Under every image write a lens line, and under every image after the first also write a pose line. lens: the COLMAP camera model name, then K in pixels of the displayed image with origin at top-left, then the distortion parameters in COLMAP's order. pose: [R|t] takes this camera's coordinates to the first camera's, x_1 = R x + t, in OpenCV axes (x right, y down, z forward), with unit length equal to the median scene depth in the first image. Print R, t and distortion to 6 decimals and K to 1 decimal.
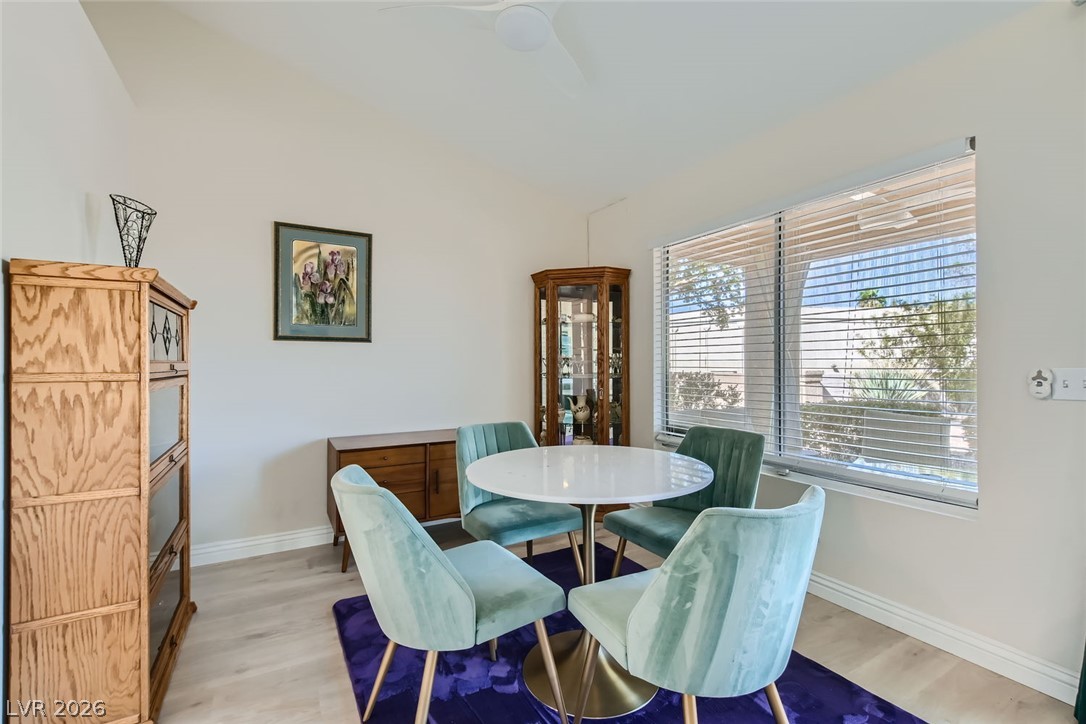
lens RADIAL K [[469.4, 0, 540.4], [0, 469.4, 366.1], [0, 0, 1]] dist [-0.000037, -0.001822]
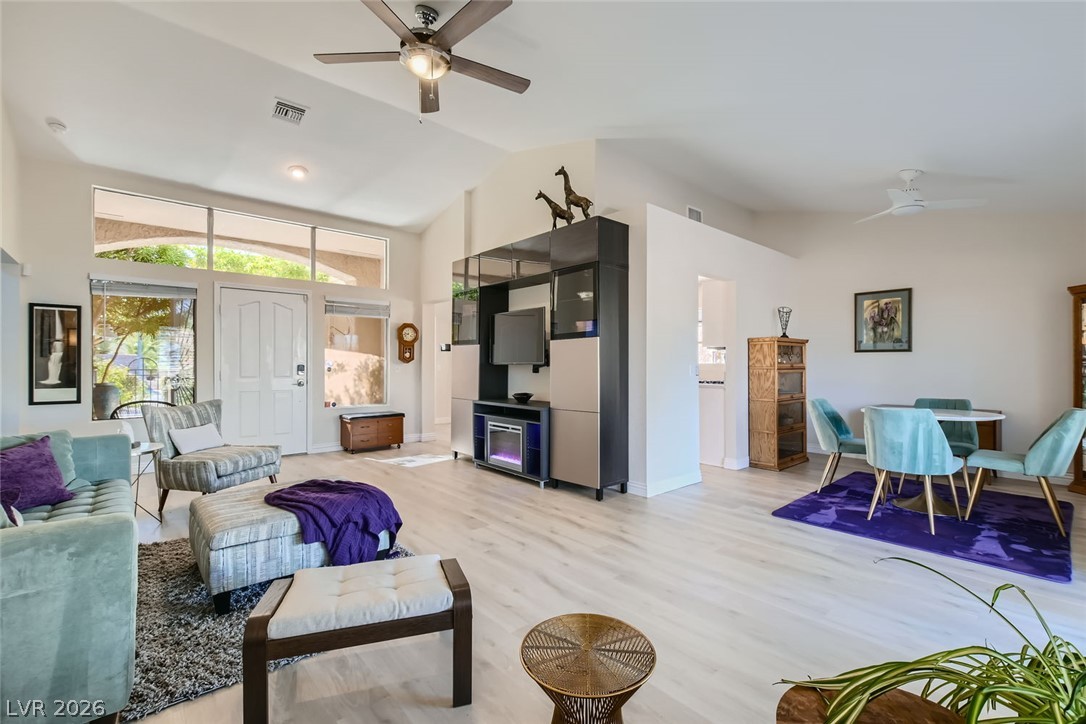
lens RADIAL K [[469.4, 0, 545.3], [0, 469.4, 365.1], [0, 0, 1]] dist [-0.000037, -0.001822]
pose [[0.205857, 0.004250, -0.978573, 1.089536], [-0.004775, 0.999983, 0.003339, -0.000967], [0.978570, 0.003985, 0.205874, -0.685351]]
